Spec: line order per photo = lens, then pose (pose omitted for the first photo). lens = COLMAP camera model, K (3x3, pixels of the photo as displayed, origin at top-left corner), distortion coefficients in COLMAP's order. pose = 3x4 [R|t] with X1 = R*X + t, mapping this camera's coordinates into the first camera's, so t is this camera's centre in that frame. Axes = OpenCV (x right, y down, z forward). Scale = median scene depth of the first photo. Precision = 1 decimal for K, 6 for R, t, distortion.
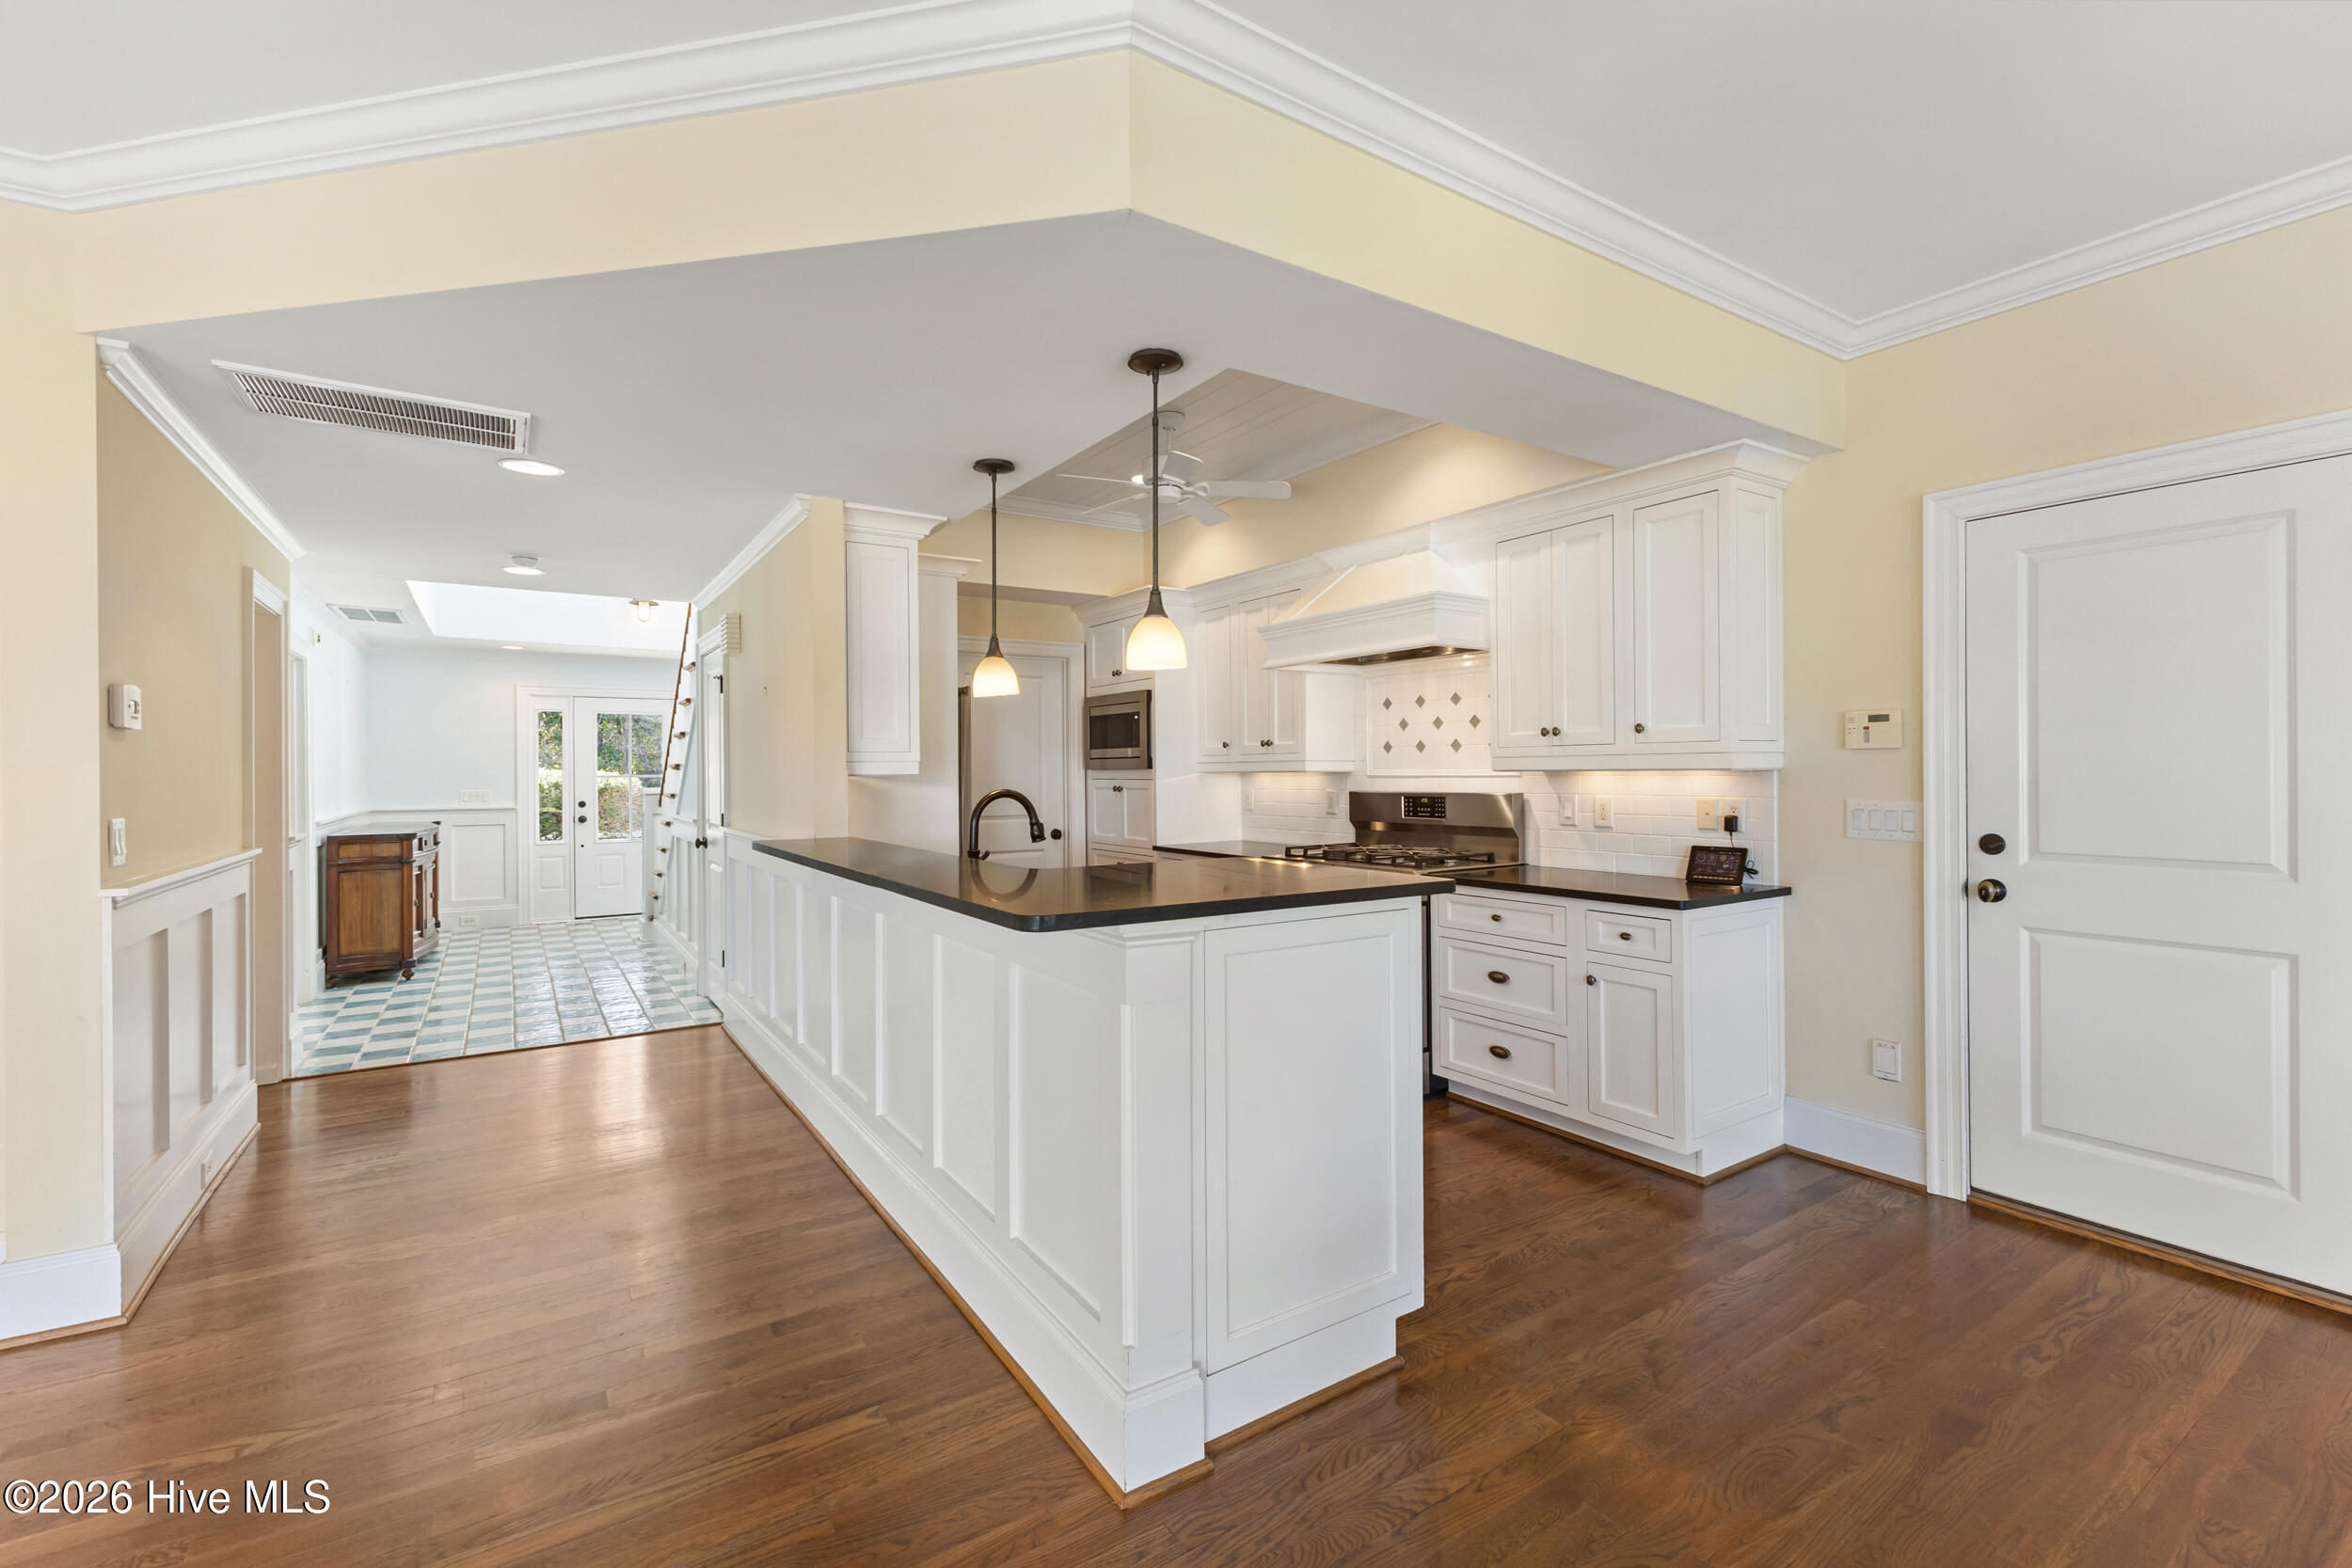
lens RADIAL K [[1007.3, 0, 1170.8], [0, 1007.3, 774.8], [0, 0, 1]] dist [0.000406, -0.000200]
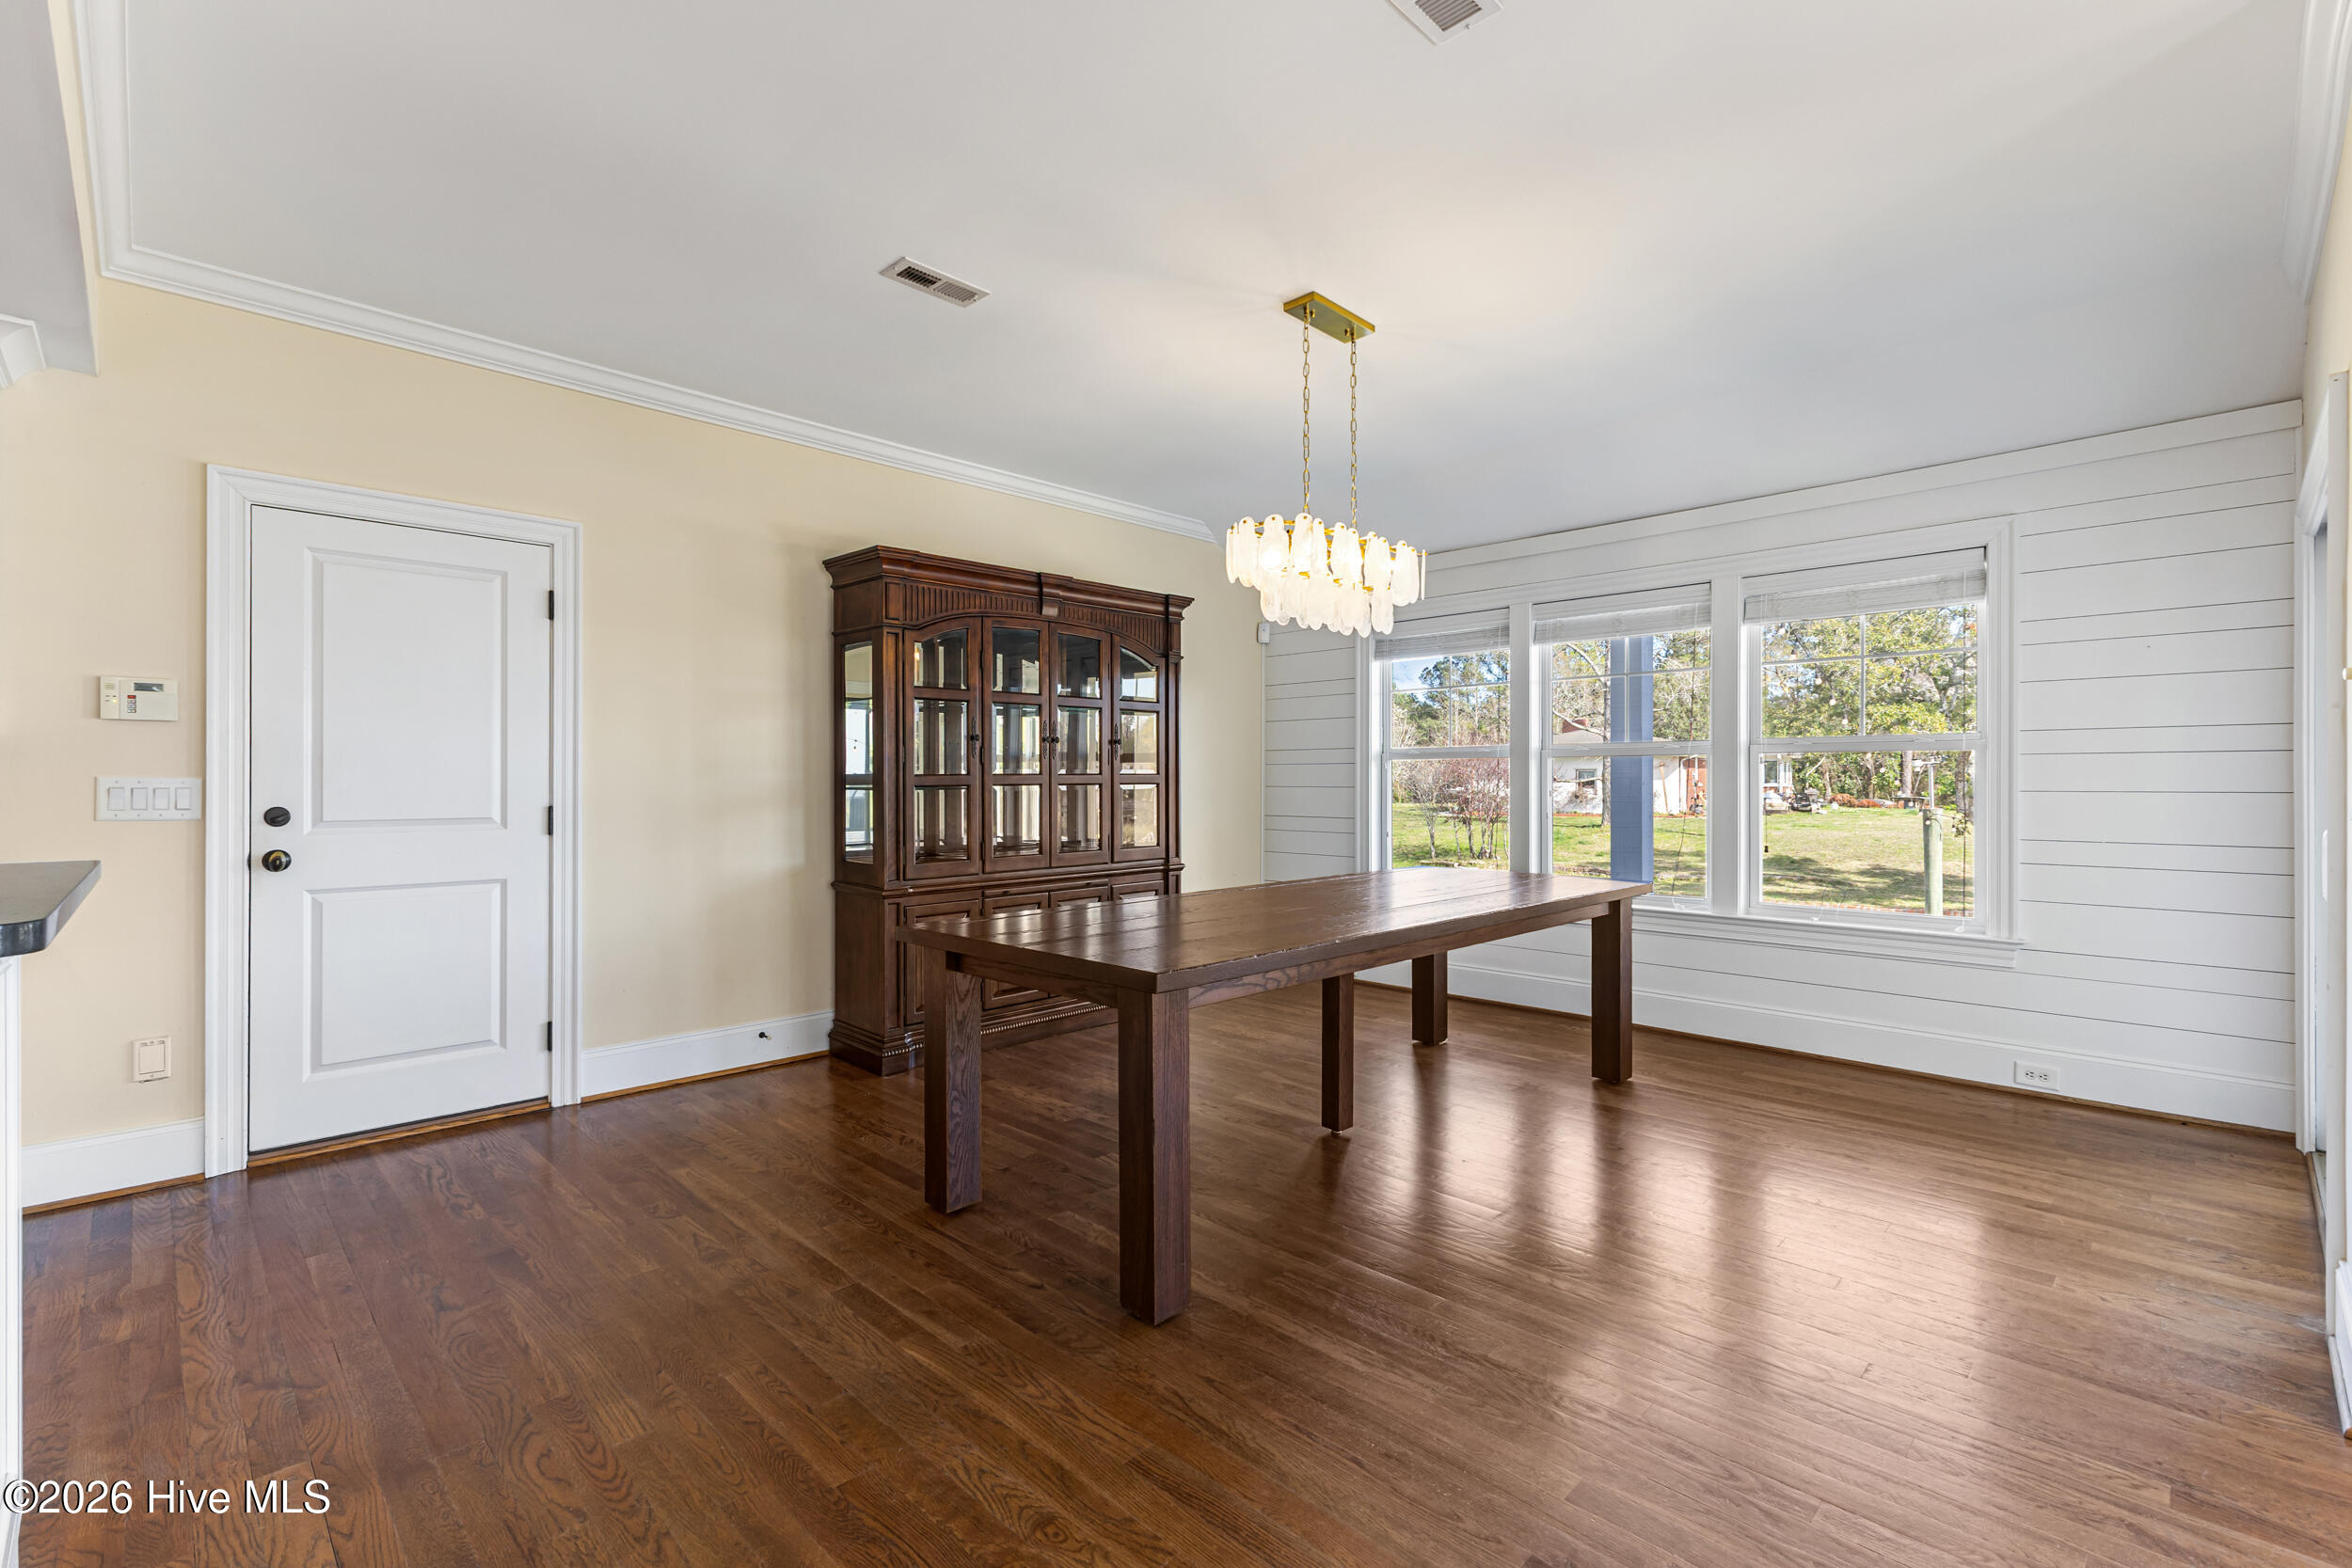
lens RADIAL K [[1007.3, 0, 1188.9], [0, 1007.3, 778.1], [0, 0, 1]] dist [0.000406, -0.000200]
pose [[-0.210487, 0.008157, 0.977563, -0.409943], [0.004585, 0.999962, -0.007356, 0.039227], [-0.977586, 0.002934, -0.210517, 0.276144]]
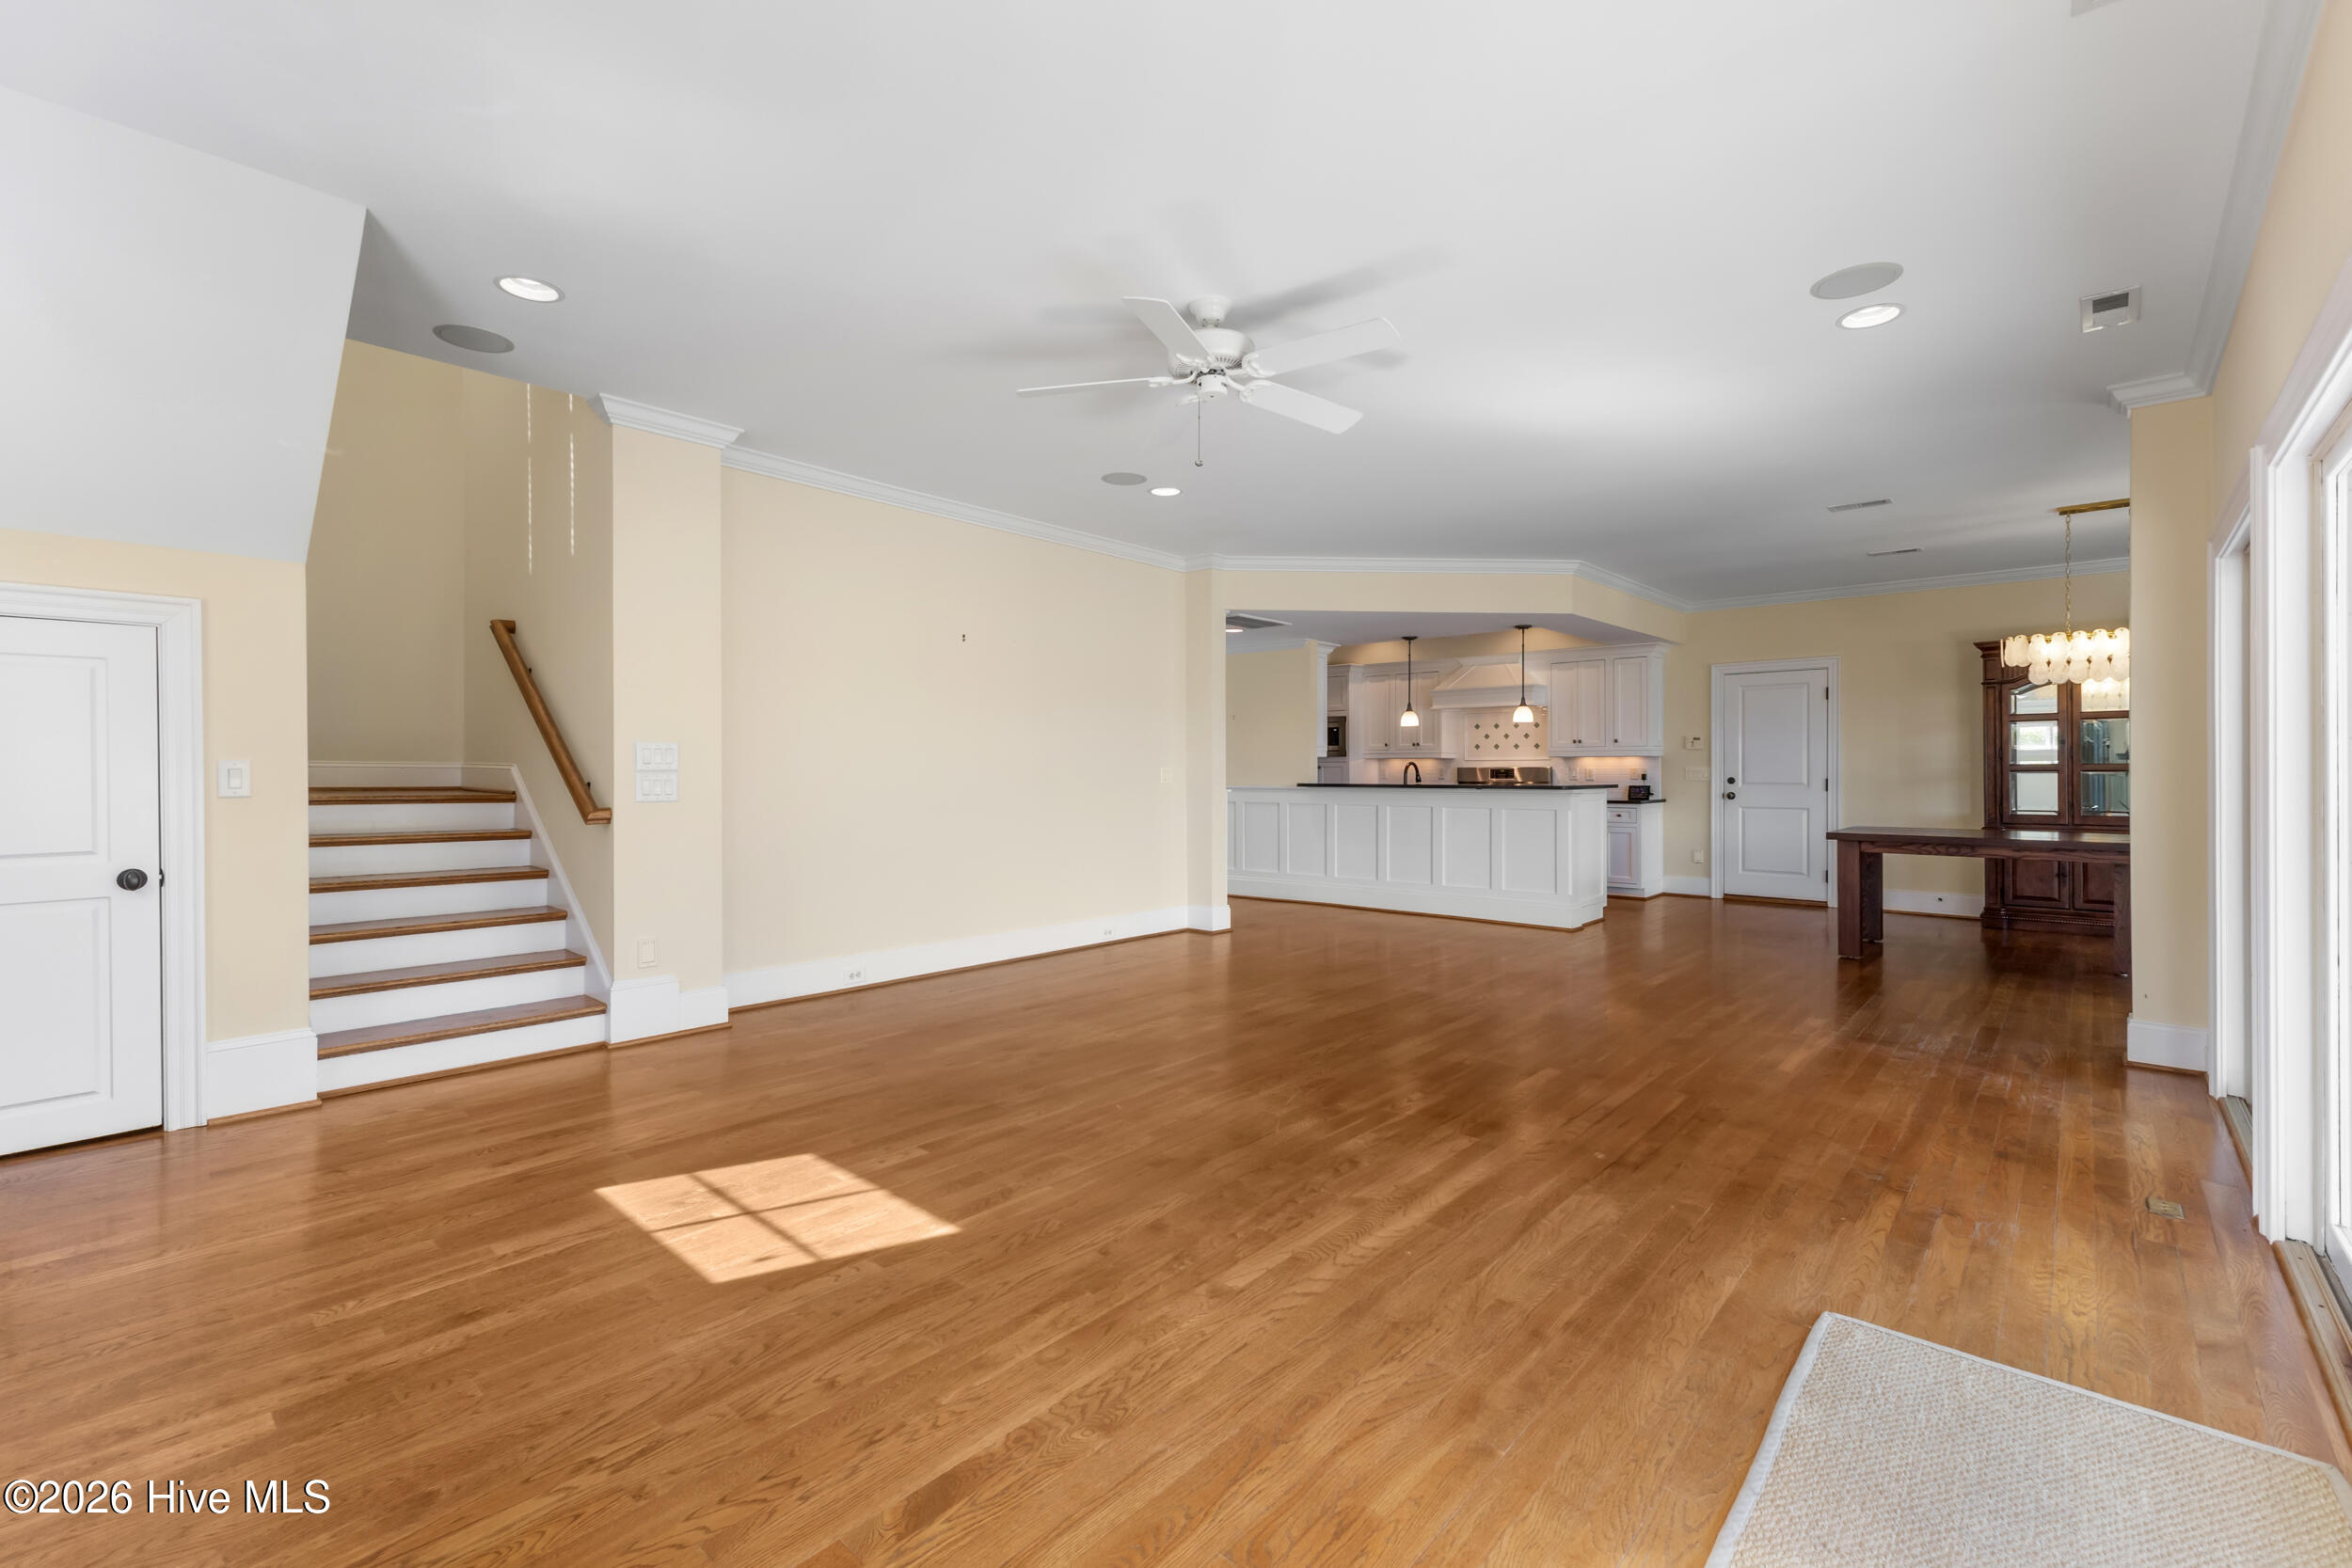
lens RADIAL K [[1007.3, 0, 1190.5], [0, 1007.3, 775.2], [0, 0, 1]] dist [0.000406, -0.000200]
pose [[0.967085, 0.003118, 0.254436, -1.528761], [-0.003917, 0.999989, 0.002632, 0.049346], [-0.254425, -0.003542, 0.967086, -1.521640]]
